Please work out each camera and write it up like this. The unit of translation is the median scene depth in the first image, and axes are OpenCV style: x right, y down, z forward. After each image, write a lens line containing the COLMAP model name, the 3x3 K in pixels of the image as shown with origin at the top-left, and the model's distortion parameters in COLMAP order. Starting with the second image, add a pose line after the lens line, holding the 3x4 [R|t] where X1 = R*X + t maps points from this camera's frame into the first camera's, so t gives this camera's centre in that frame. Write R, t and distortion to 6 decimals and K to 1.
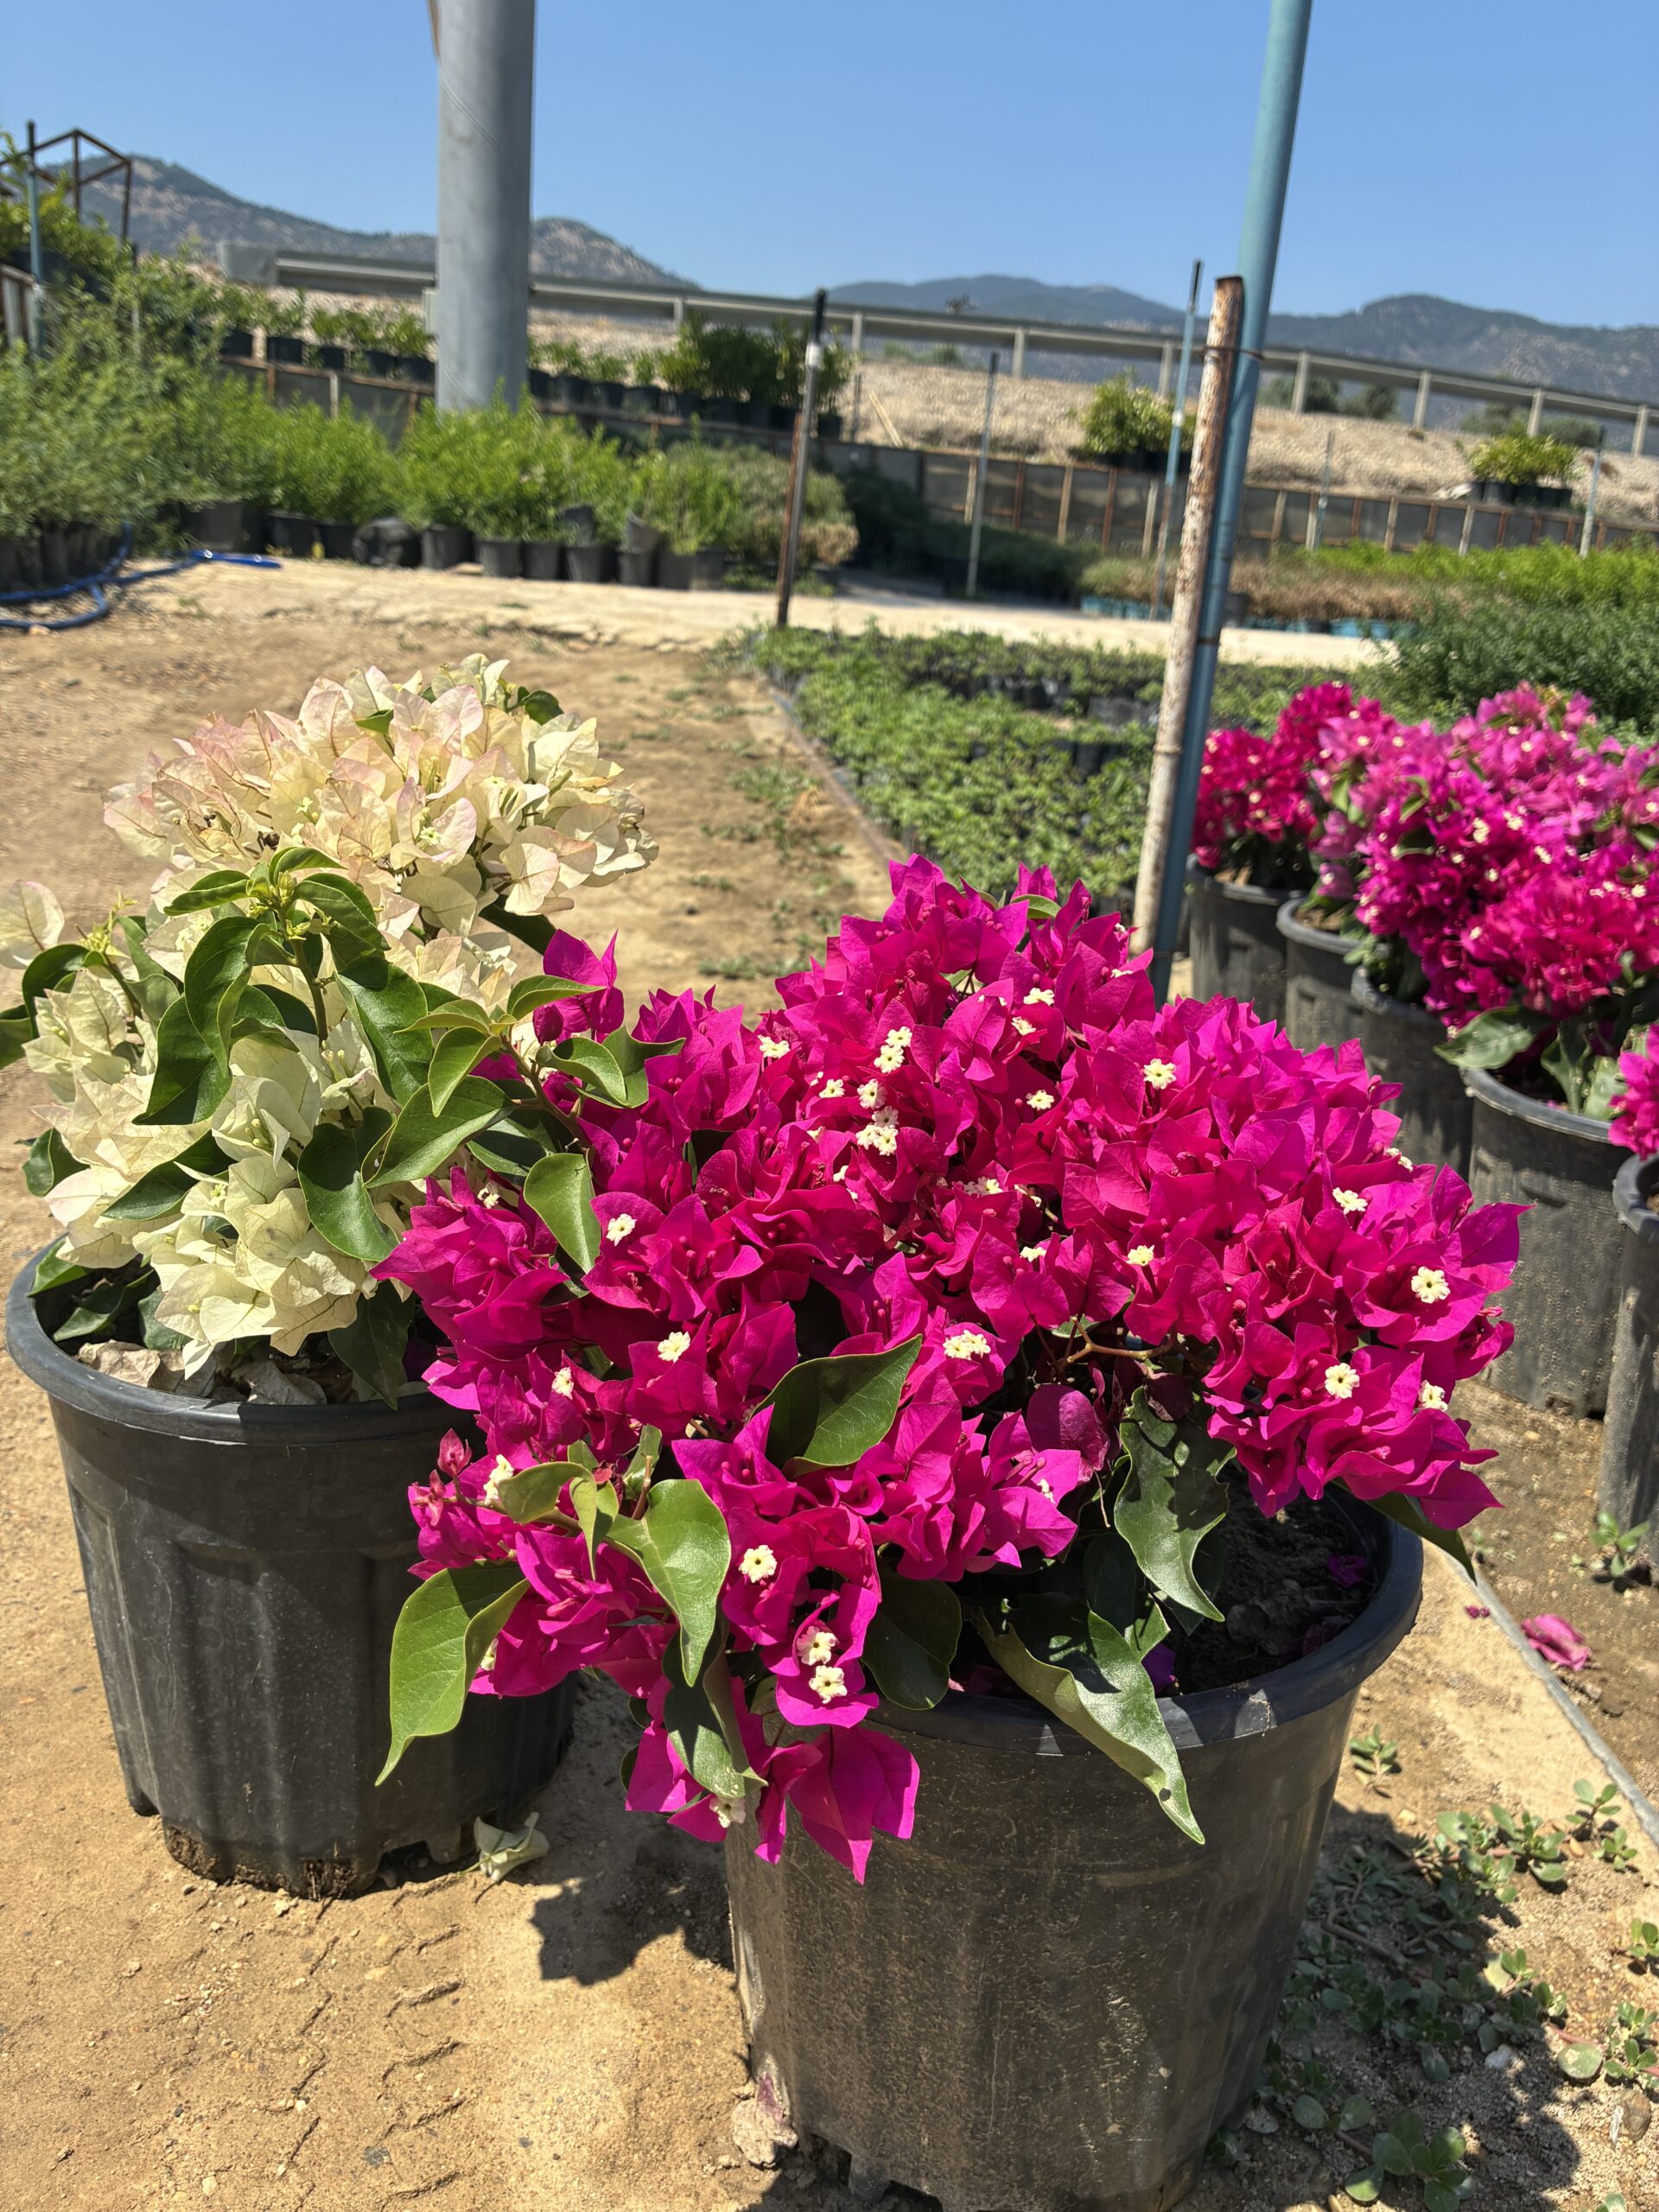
lens RADIAL K [[1721.9, 0, 826.7], [0, 1721.9, 1101.1], [0, 0, 1]] dist [0.039118, -0.071631]
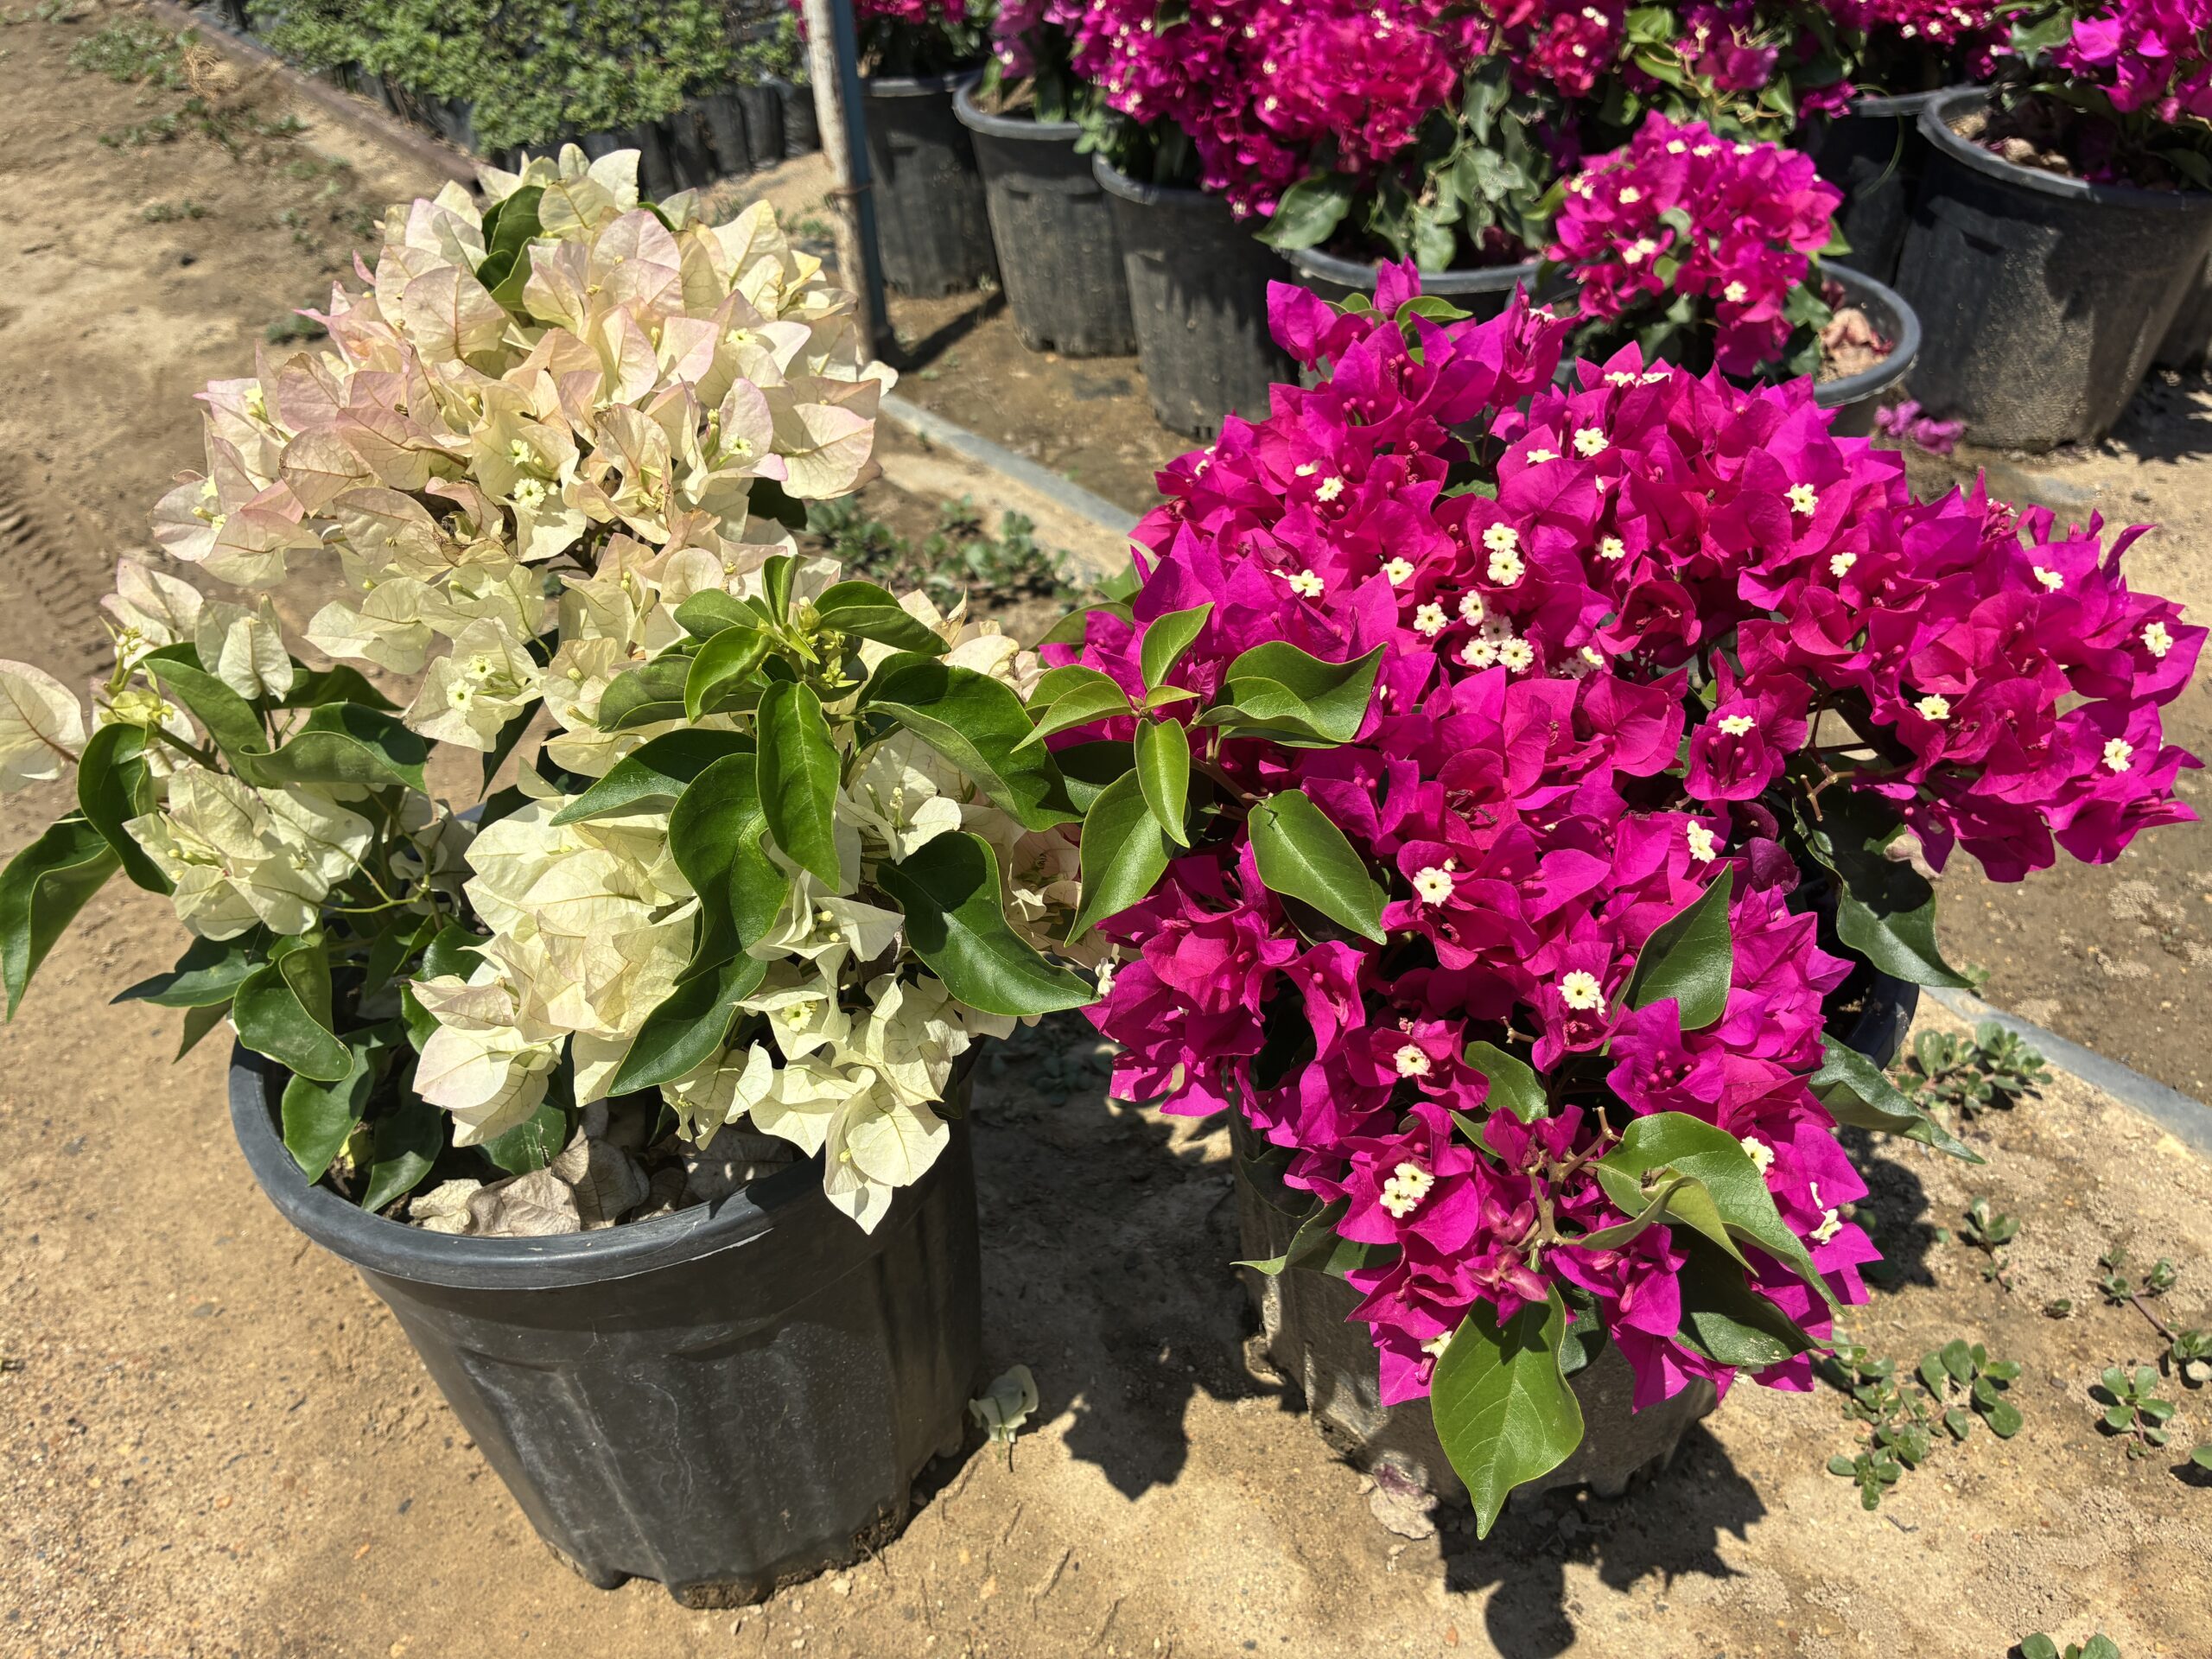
lens RADIAL K [[1721.9, 0, 1114.0], [0, 1721.9, 829.1], [0, 0, 1]] dist [0.039118, -0.071631]
pose [[0.846088, -0.395612, 0.357248, -0.205447], [0.261179, 0.891921, 0.369138, -0.116281], [-0.464672, -0.219018, 0.857969, 0.124551]]
